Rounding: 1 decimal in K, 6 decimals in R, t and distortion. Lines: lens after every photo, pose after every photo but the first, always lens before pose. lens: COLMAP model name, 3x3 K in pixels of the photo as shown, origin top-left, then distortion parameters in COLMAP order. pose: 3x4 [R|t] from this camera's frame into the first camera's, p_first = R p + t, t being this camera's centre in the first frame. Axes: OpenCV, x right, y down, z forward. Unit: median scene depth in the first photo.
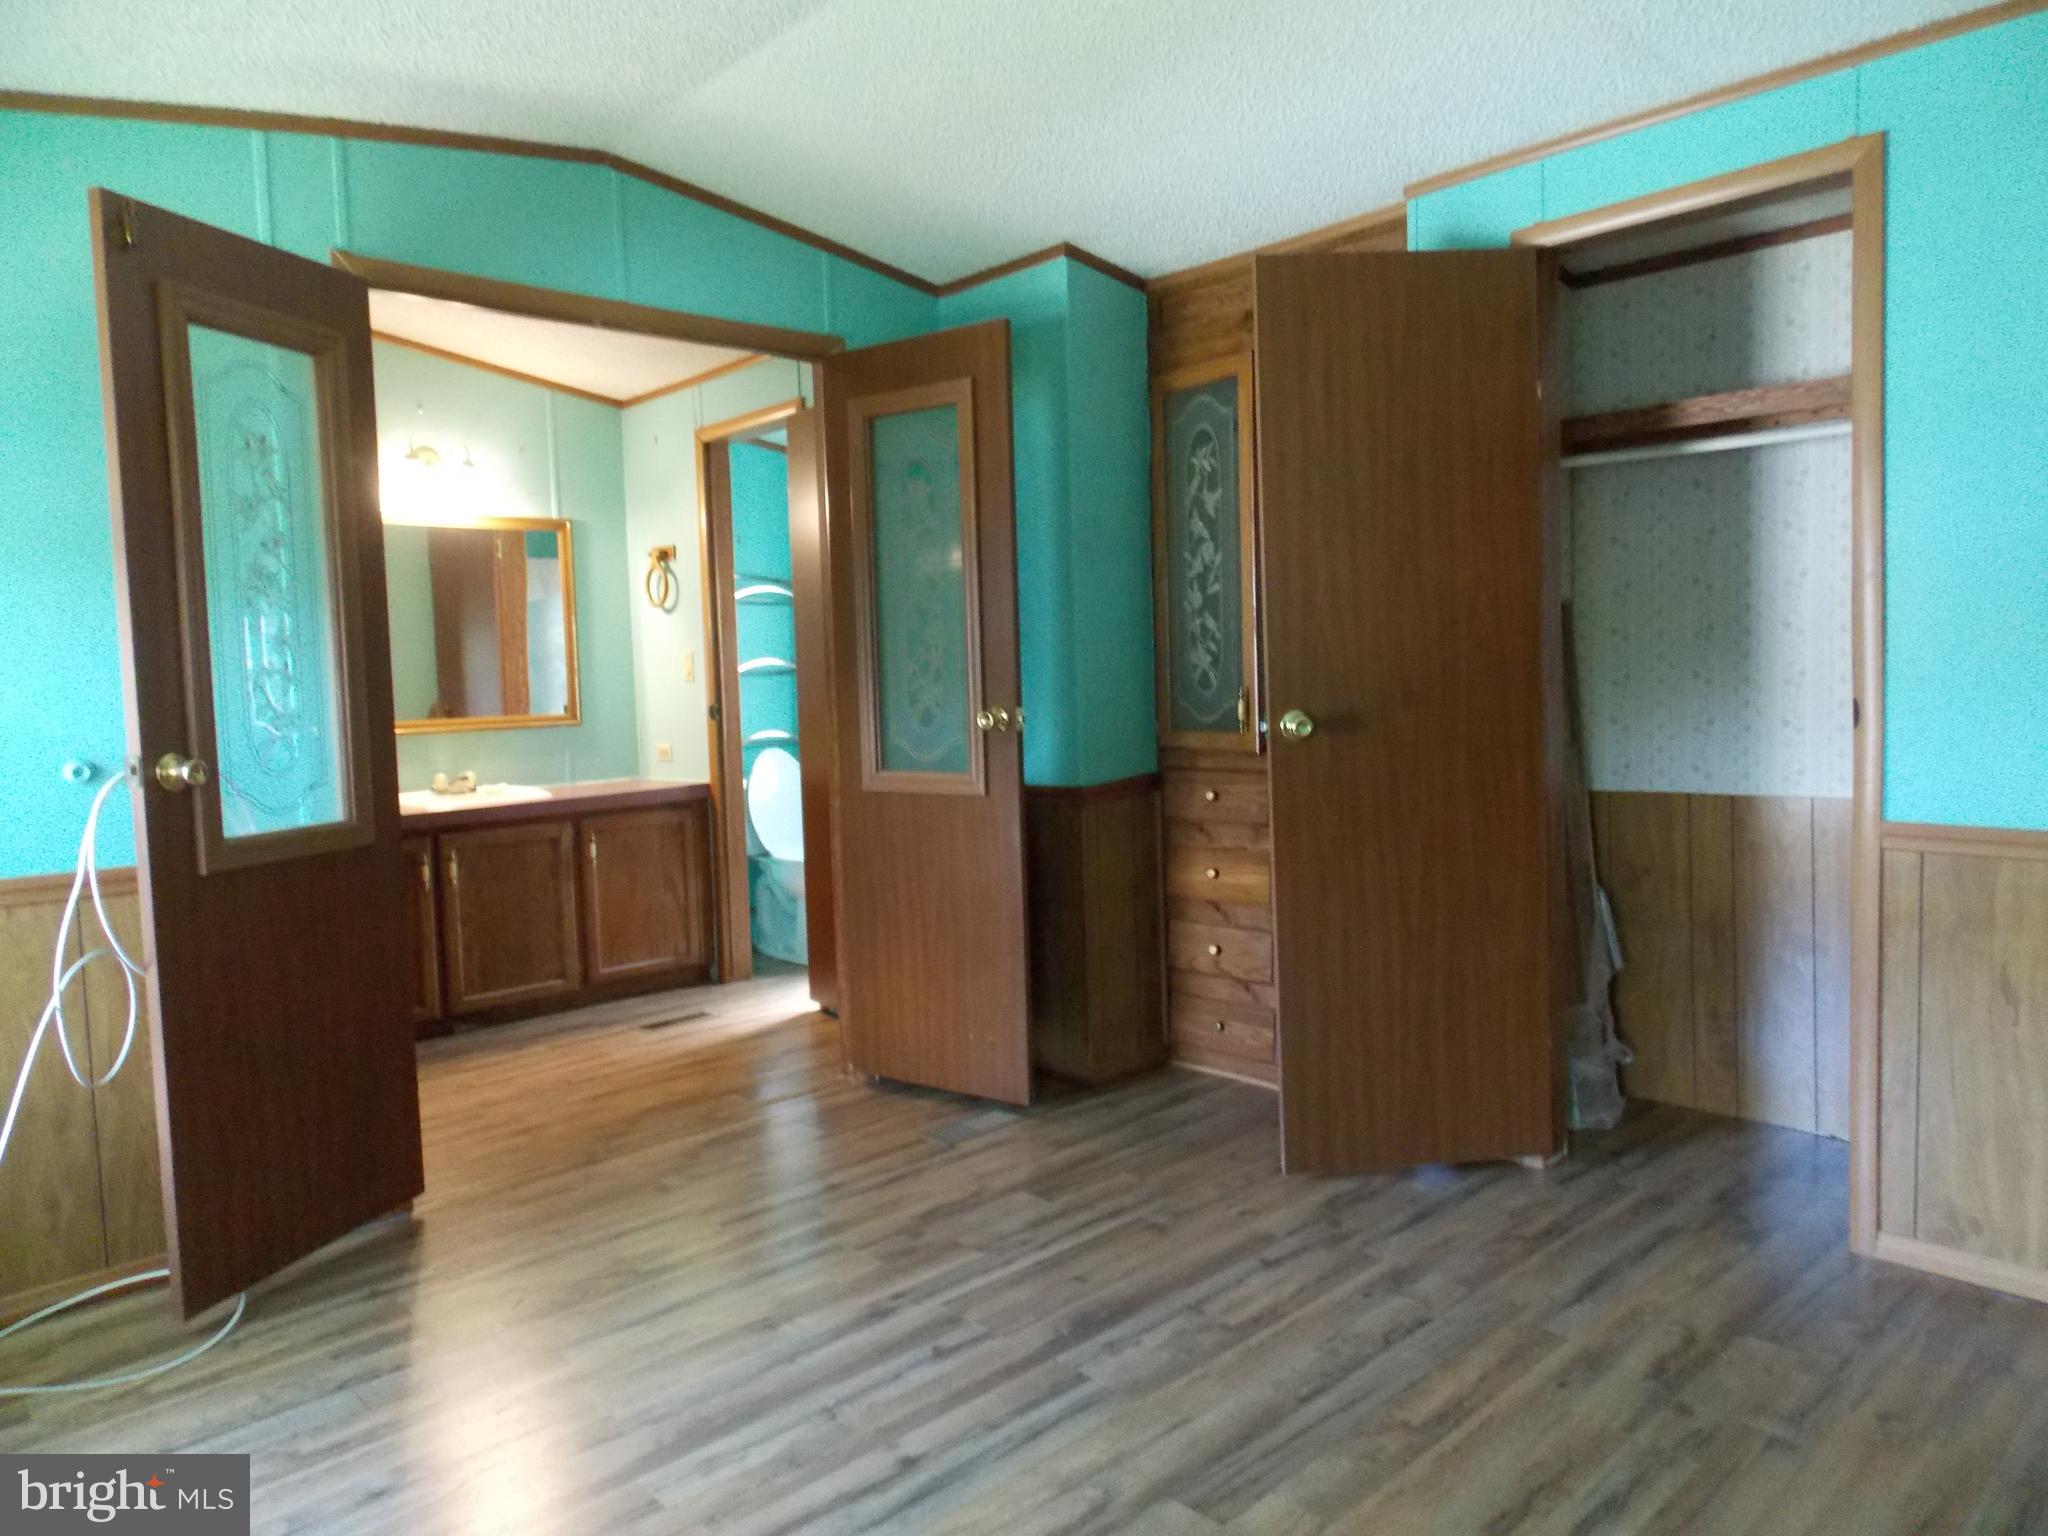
lens RADIAL K [[1346.8, 0, 1022.8], [0, 1346.8, 771.8], [0, 0, 1]] dist [0.004194, -0.003244]
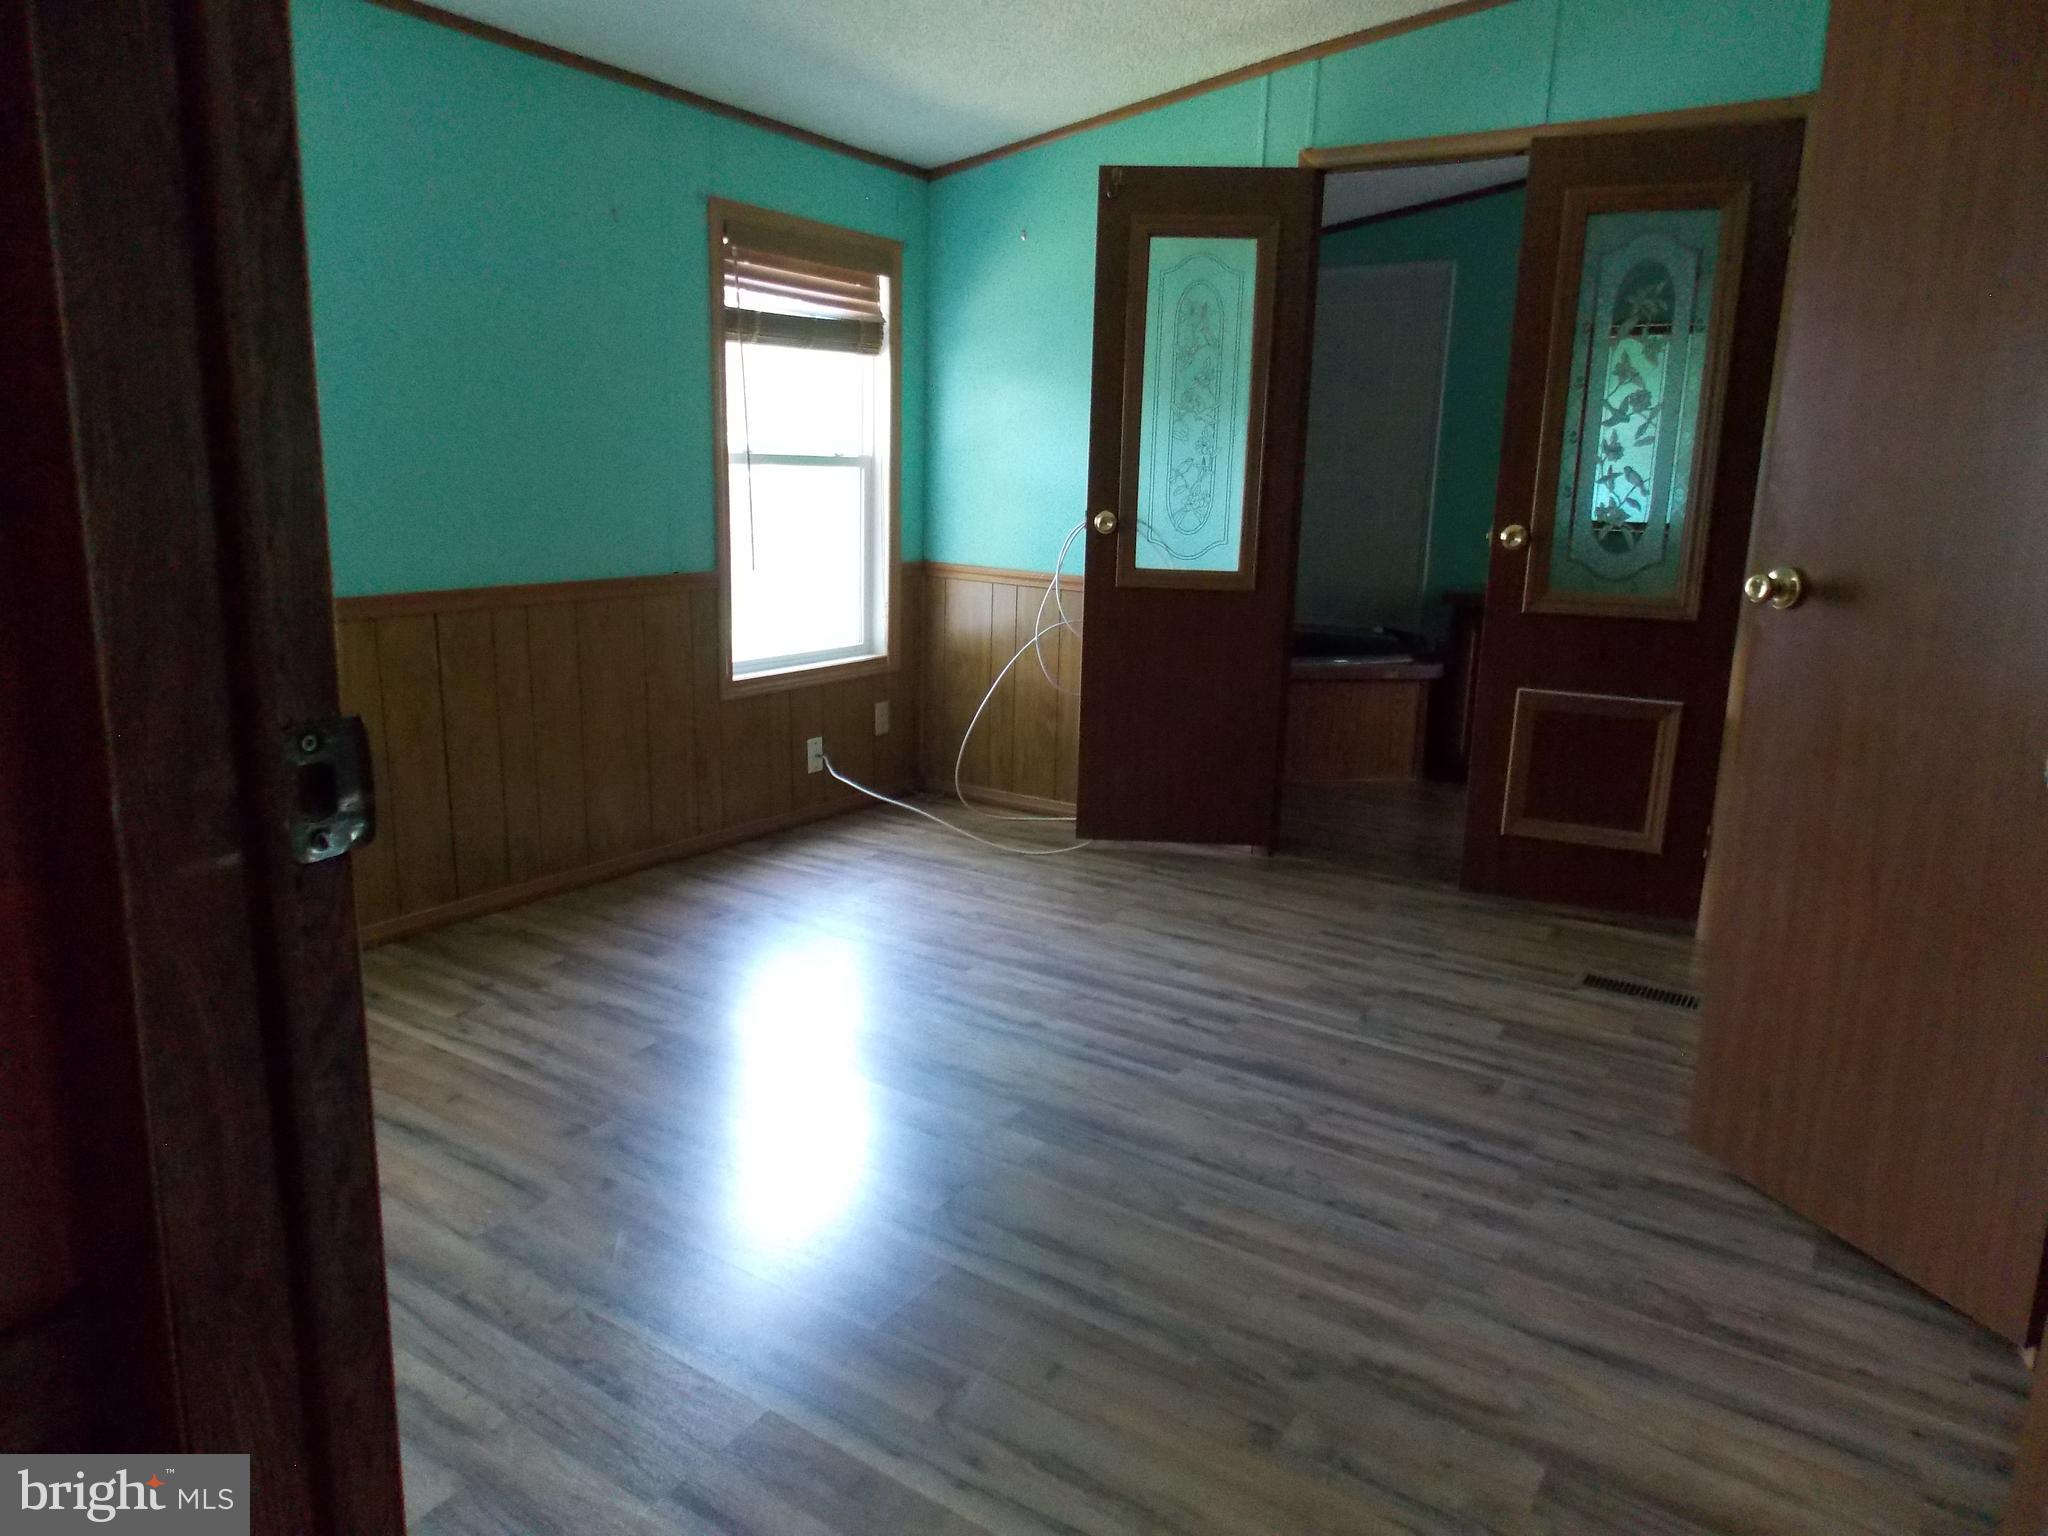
lens RADIAL K [[1346.8, 0, 1026.4], [0, 1346.8, 751.3], [0, 0, 1]] dist [0.004194, -0.003244]
pose [[0.232294, 0.236311, -0.943502, 0.928367], [-0.109691, 0.970214, 0.215994, -0.068261], [0.966441, 0.053320, 0.251296, 0.463297]]
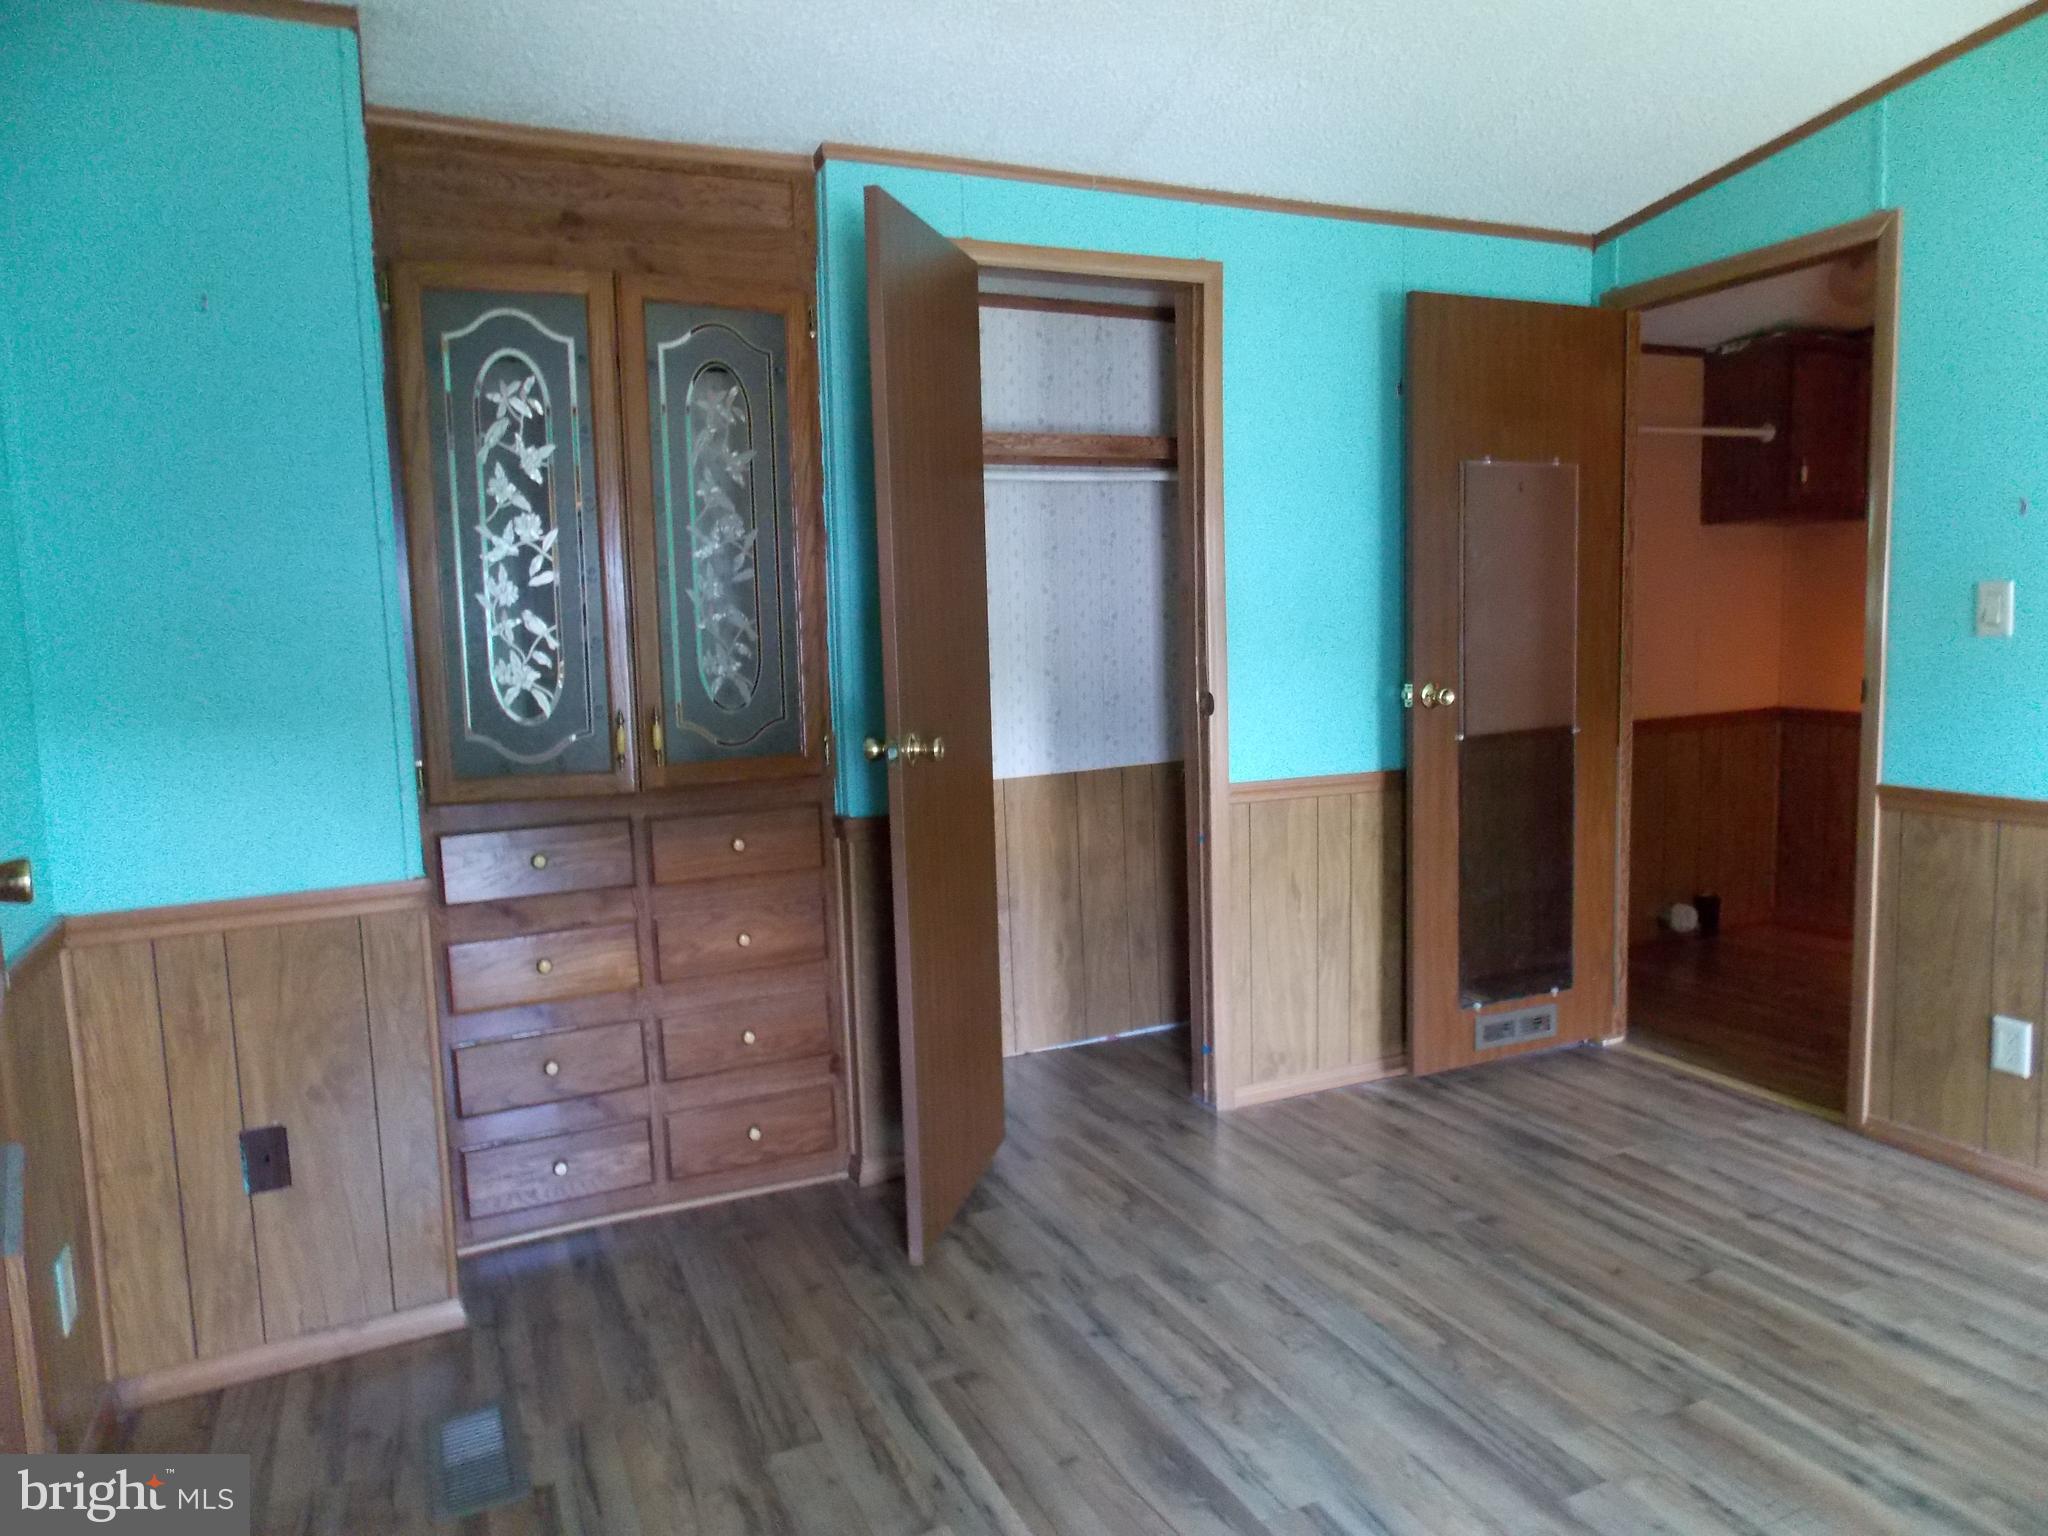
lens RADIAL K [[1346.8, 0, 1022.1], [0, 1346.8, 772.8], [0, 0, 1]] dist [0.004194, -0.003244]
pose [[0.322188, -0.088925, 0.942490, -0.662147], [0.093261, 0.993717, 0.061877, -0.073339], [-0.942071, 0.067962, 0.328457, 0.727363]]
